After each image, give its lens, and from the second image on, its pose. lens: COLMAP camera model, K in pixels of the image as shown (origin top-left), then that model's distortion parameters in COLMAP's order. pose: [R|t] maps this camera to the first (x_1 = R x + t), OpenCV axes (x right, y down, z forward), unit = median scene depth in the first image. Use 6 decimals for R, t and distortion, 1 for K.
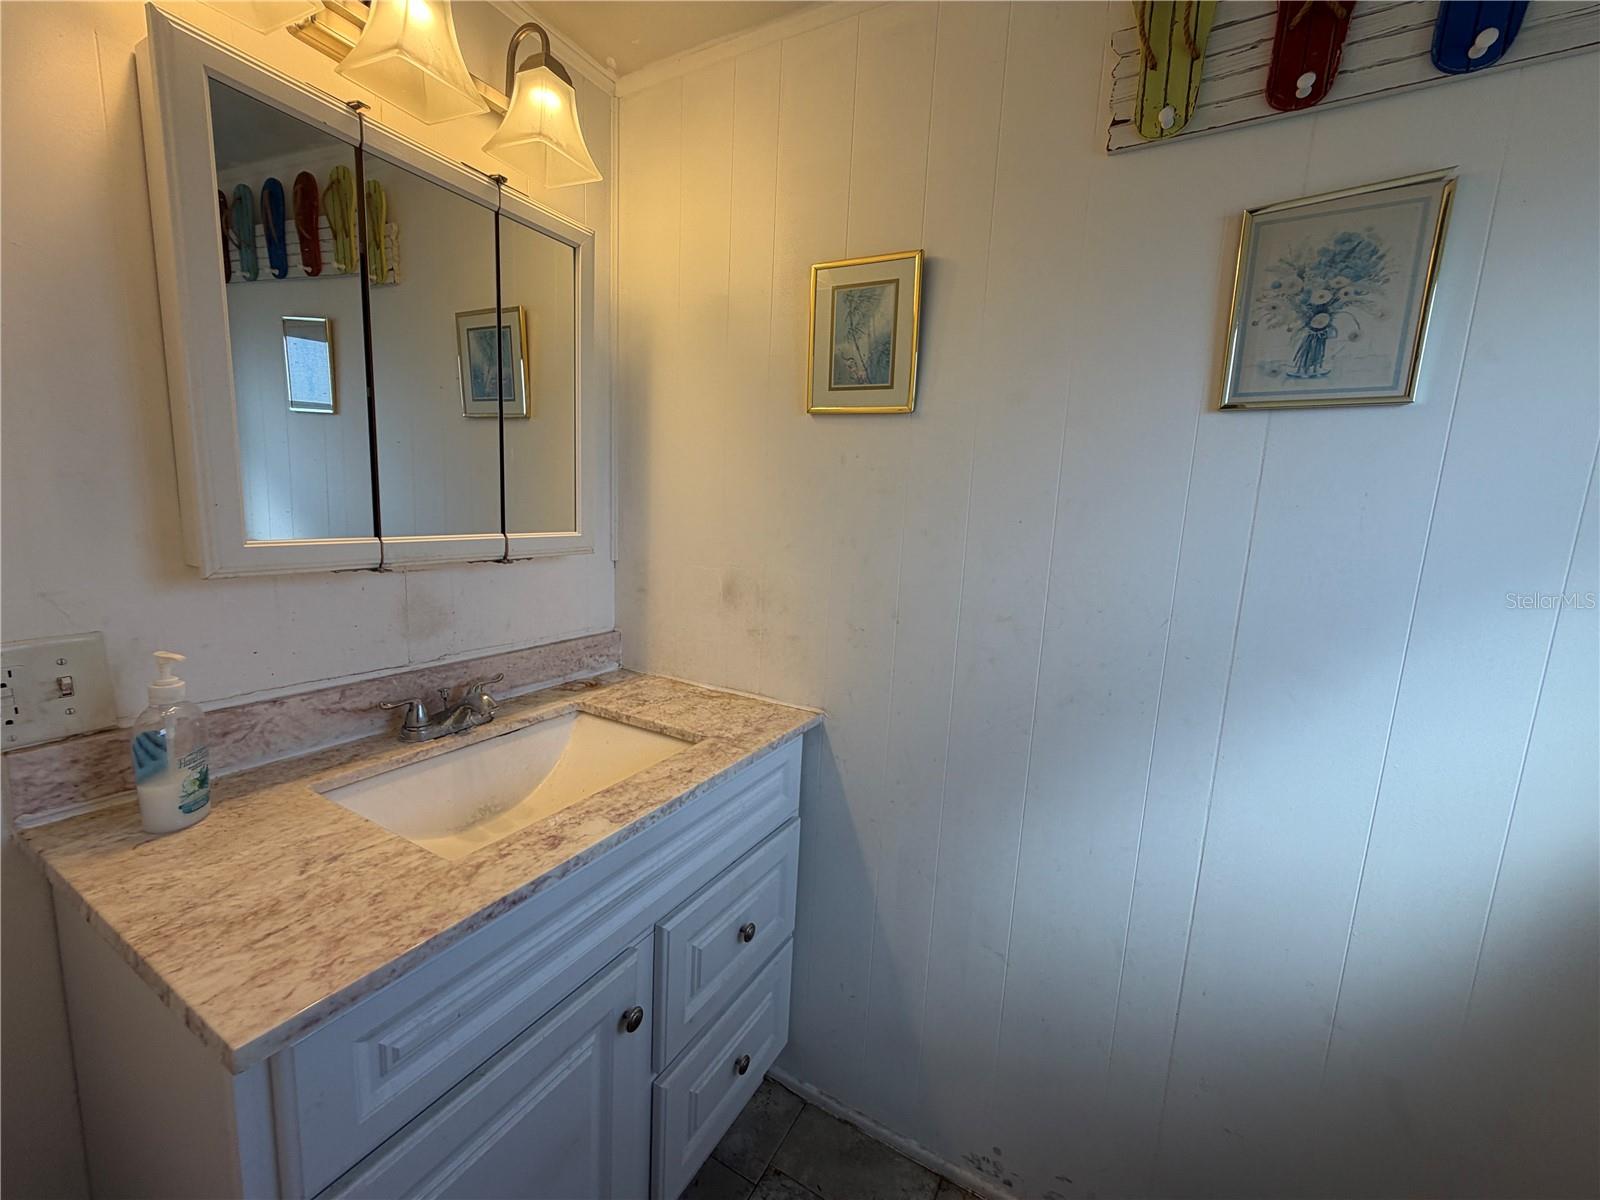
lens RADIAL K [[640.1, 0, 795.6], [0, 640.1, 601.2], [0, 0, 1]] dist [0.000266, -0.000157]
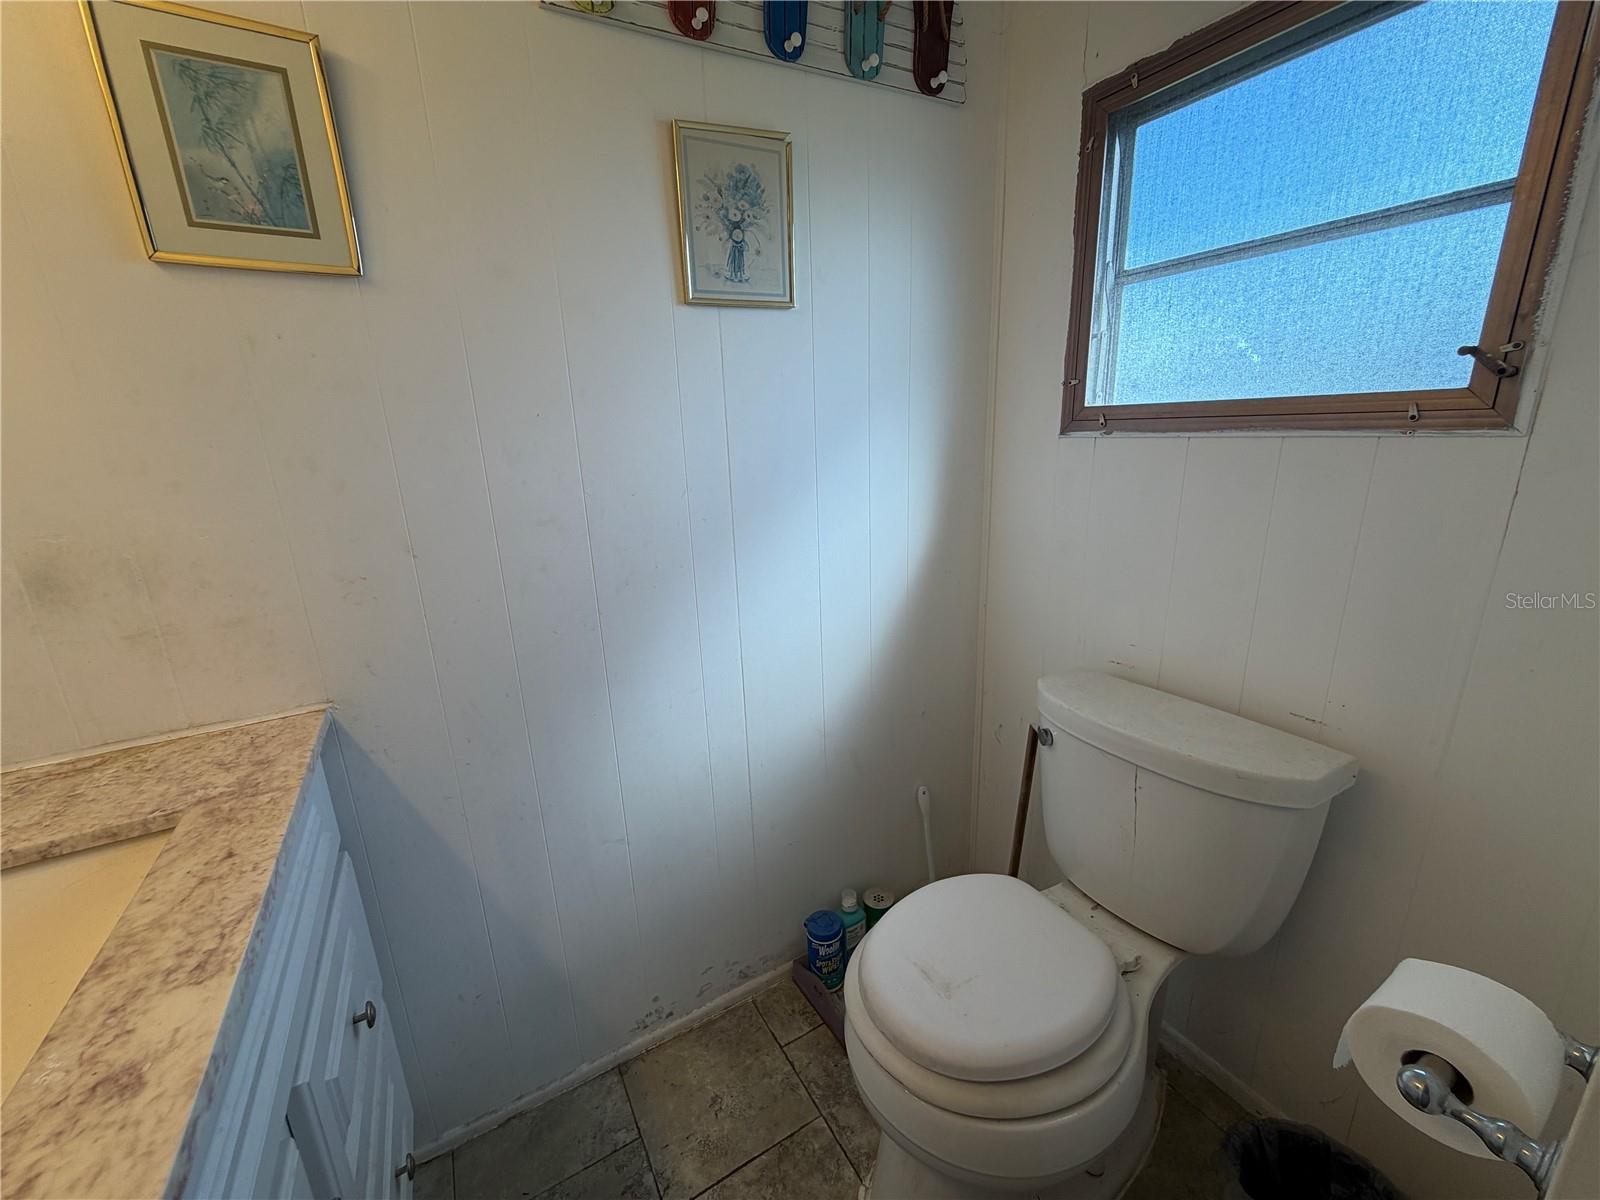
lens RADIAL K [[639.5, 0, 796.9], [0, 639.5, 600.3], [0, 0, 1]] dist [0.000679, -0.000051]
pose [[0.506376, -0.290179, 0.812022, -0.320122], [0.192979, 0.955930, 0.221263, 0.001138], [-0.840442, 0.044661, 0.540059, 0.204755]]
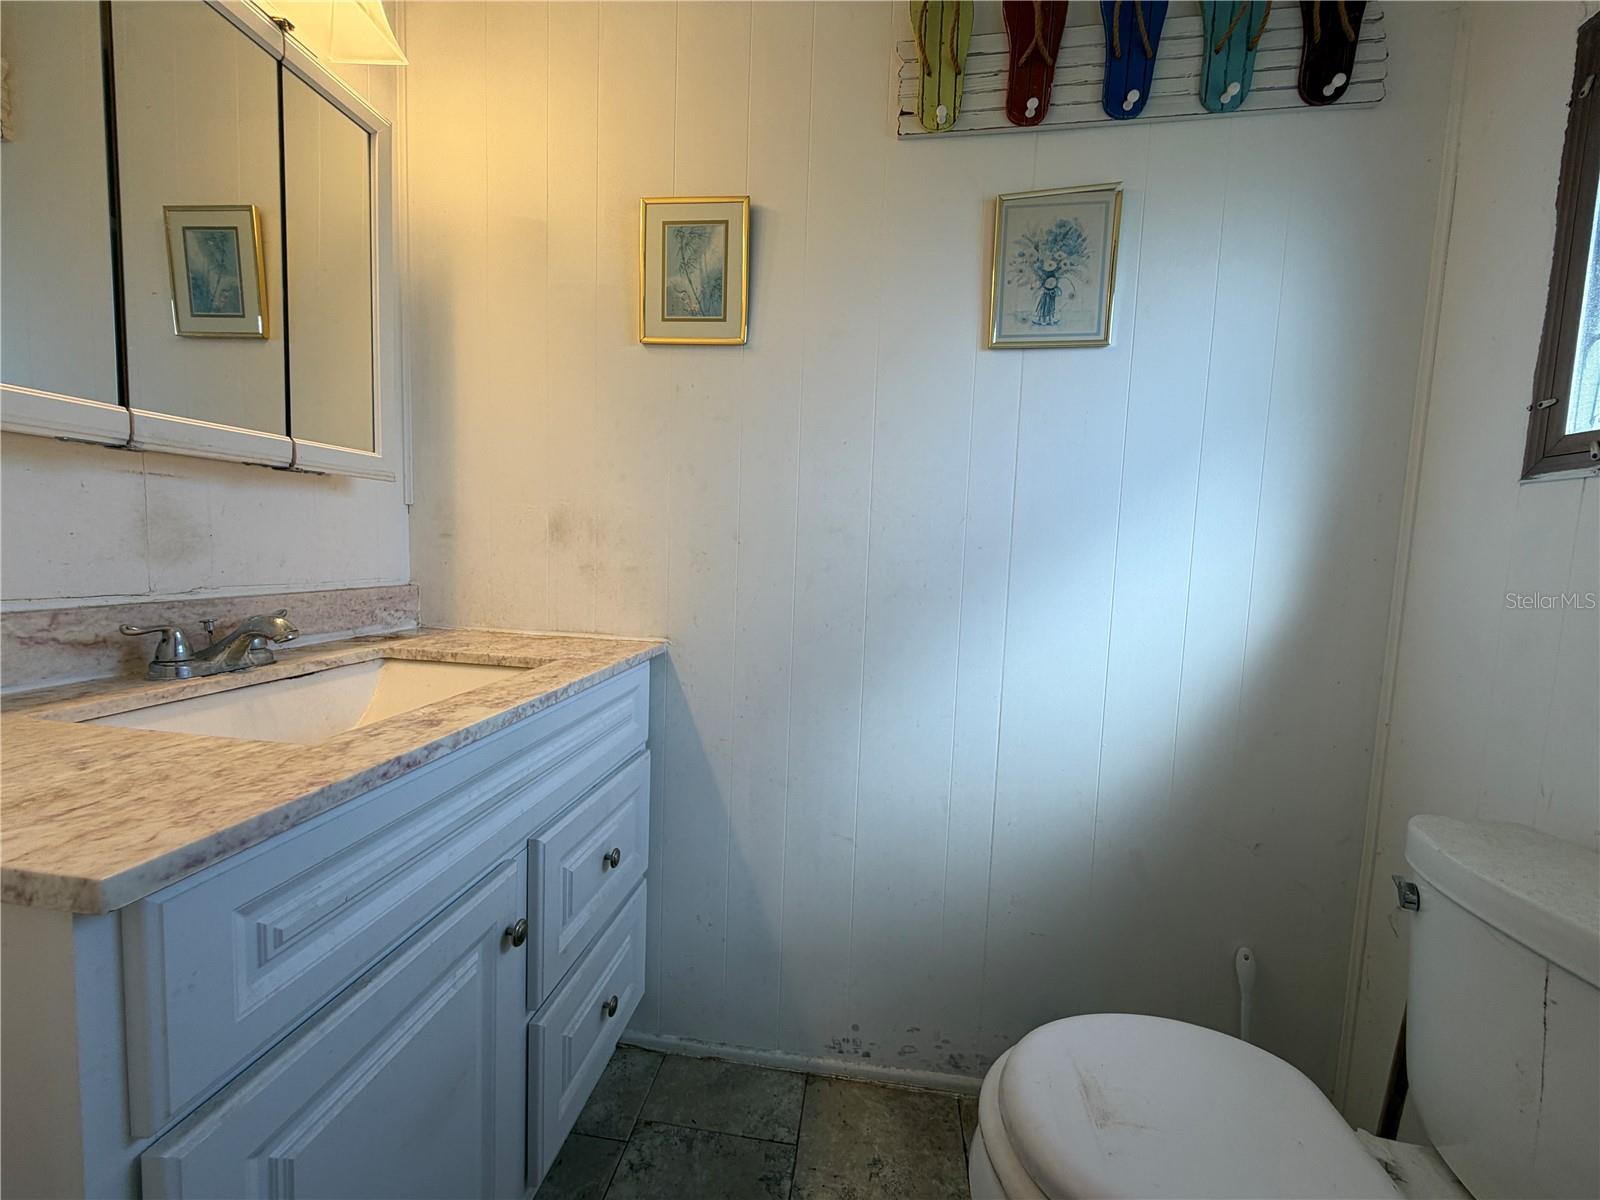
lens RADIAL K [[640.1, 0, 795.6], [0, 640.1, 601.2], [0, 0, 1]] dist [0.000266, -0.000157]
pose [[0.929573, -0.044334, 0.365963, -0.177248], [0.063627, 0.997139, -0.040820, 0.217266], [-0.363107, 0.061230, 0.929734, -0.018487]]
